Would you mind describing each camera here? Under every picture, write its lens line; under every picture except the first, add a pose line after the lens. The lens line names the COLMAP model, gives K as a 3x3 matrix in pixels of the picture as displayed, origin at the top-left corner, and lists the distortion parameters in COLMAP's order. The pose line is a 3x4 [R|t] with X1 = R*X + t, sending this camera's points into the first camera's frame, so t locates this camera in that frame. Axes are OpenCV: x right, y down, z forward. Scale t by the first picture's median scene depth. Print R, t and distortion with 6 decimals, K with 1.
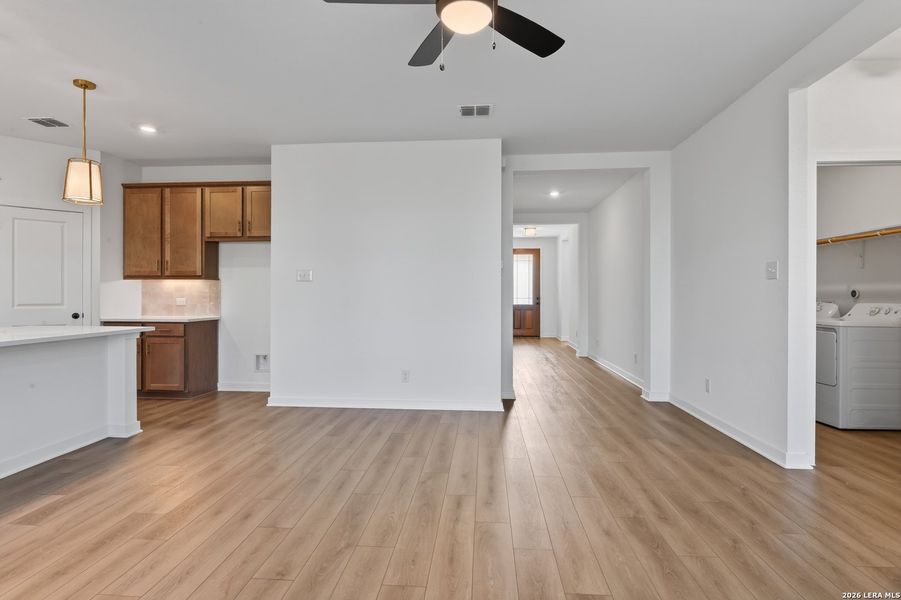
lens RADIAL K [[479.5, 0, 442.1], [0, 479.5, 295.6], [0, 0, 1]] dist [-0.002639, -0.001105]
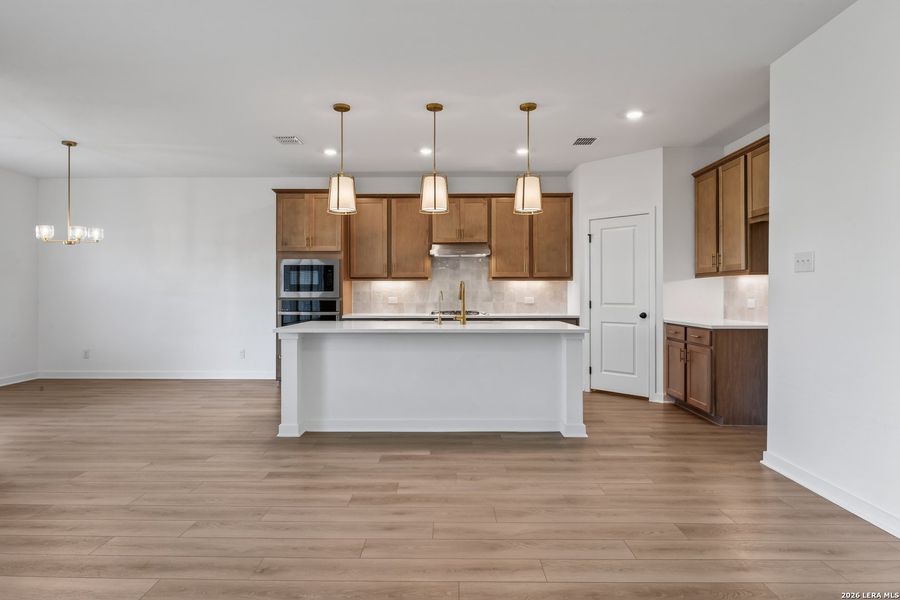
lens RADIAL K [[515.1, 0, 450.1], [0, 515.1, 292.2], [0, 0, 1]] dist [-0.000256, -0.000765]
pose [[0.075159, -0.004202, -0.997163, 0.297422], [-0.001481, 0.999990, -0.004326, -0.002020], [0.997170, 0.001802, 0.075152, 0.495822]]
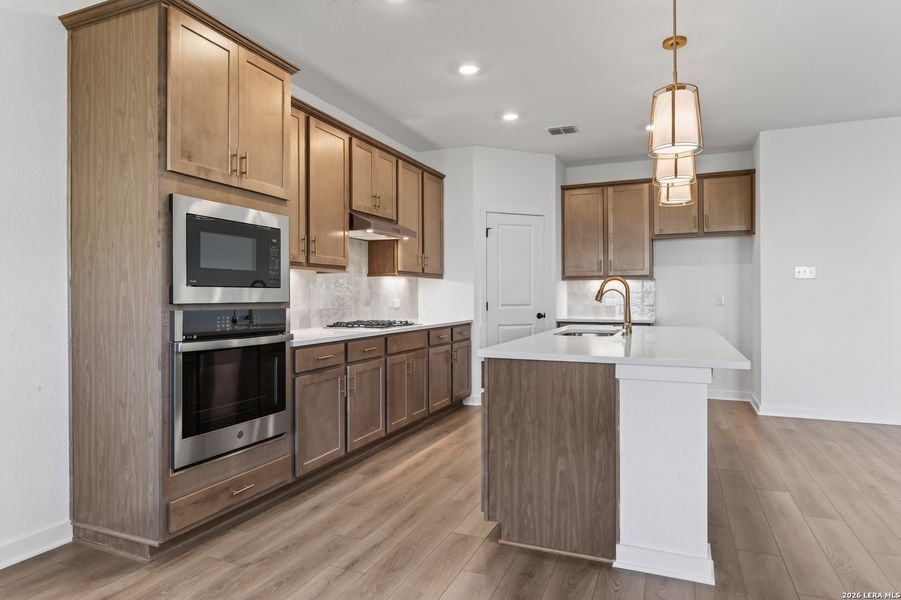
lens RADIAL K [[531.2, 0, 448.4], [0, 531.2, 295.7], [0, 0, 1]] dist [-0.000014, -0.000260]
pose [[0.949397, -0.005555, -0.314030, -0.579758], [0.004636, 0.999983, -0.003674, 0.001893], [0.314045, 0.002032, 0.949406, -0.150478]]
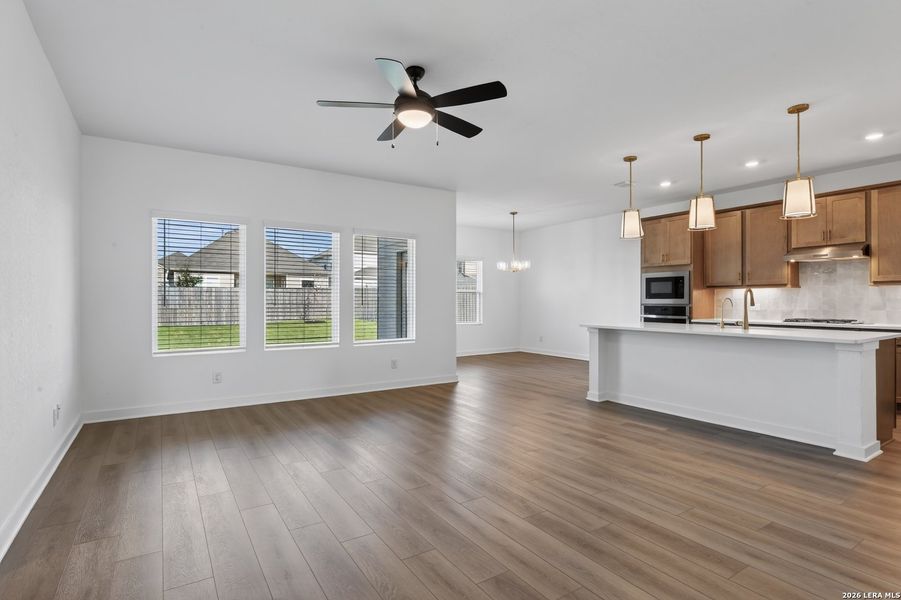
lens RADIAL K [[459.1, 0, 450.5], [0, 459.1, 300.0], [0, 0, 1]] dist [-0.000118, -0.000293]
pose [[-0.790459, -0.005175, -0.612493, 0.349641], [-0.004050, 0.999987, -0.003221, 0.001447], [0.612501, -0.000066, -0.790470, 0.913062]]
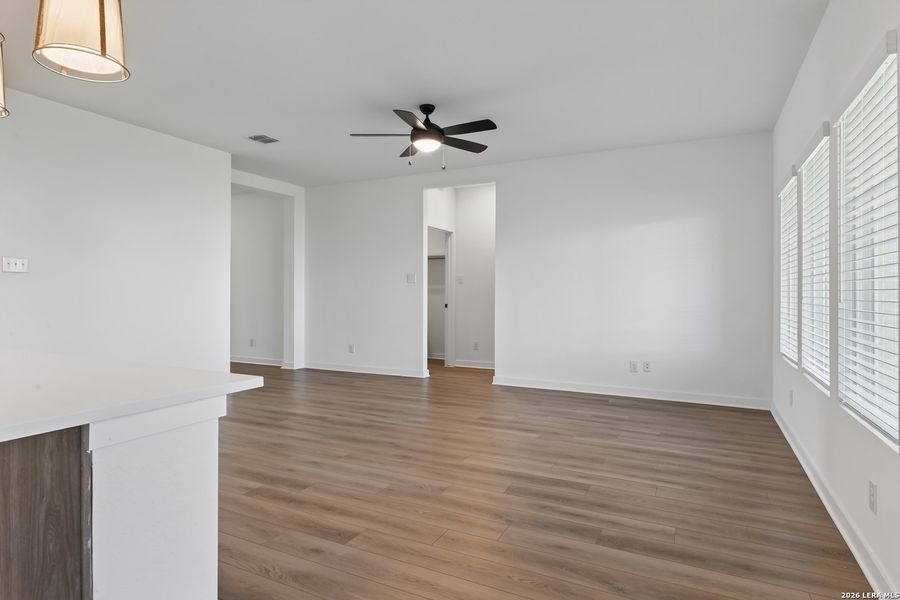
lens RADIAL K [[500.6, 0, 438.5], [0, 500.6, 292.2], [0, 0, 1]] dist [0.000542, -0.000357]
pose [[0.387052, -0.000624, 0.922058, -0.722594], [0.000619, 1.000000, 0.000417, 0.000812], [-0.922058, 0.000409, 0.387053, 0.079553]]
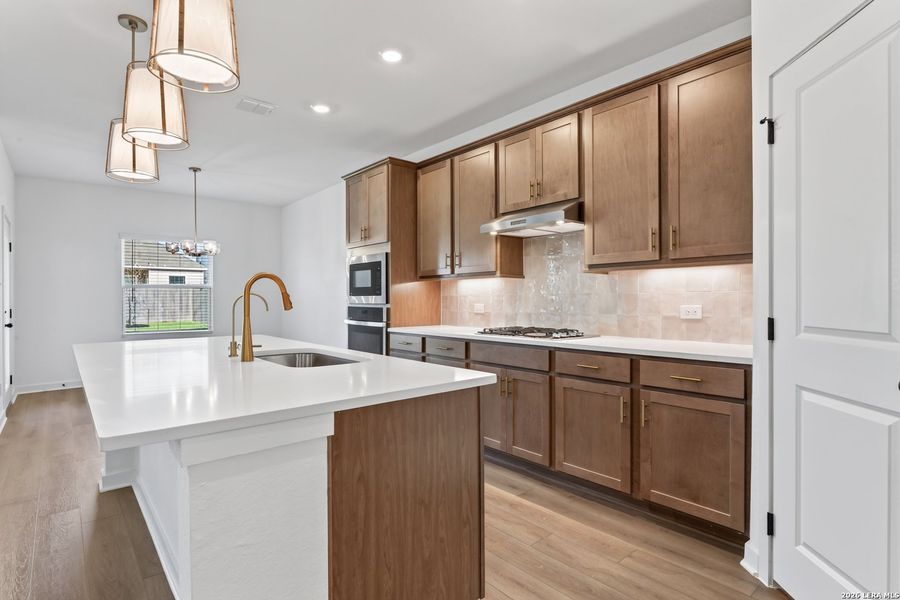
lens RADIAL K [[458.5, 0, 450.0], [0, 458.5, 300.0], [0, 0, 1]] dist [-0.000118, -0.000293]
pose [[-0.703937, 0.000118, -0.710262, -0.425765], [-0.001100, 0.999999, 0.001256, -0.001876], [0.710262, 0.001665, -0.703936, 0.973093]]
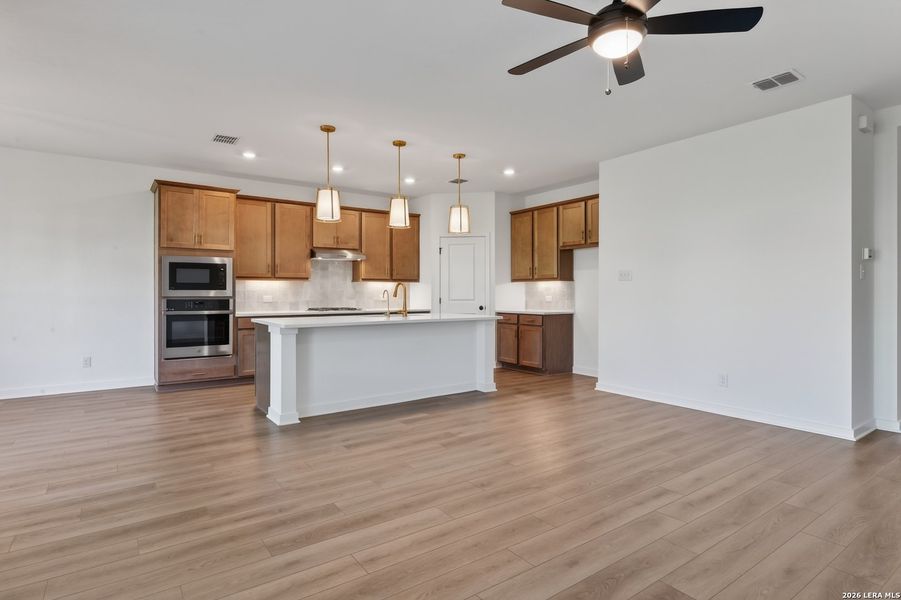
lens RADIAL K [[472.3, 0, 451.7], [0, 472.3, 294.2], [0, 0, 1]] dist [-0.002969, -0.000832]
pose [[0.650642, 0.000011, -0.759385, 0.261138], [-0.000041, 1.000000, -0.000021, 0.000691], [0.759385, 0.000045, 0.650642, -0.001535]]
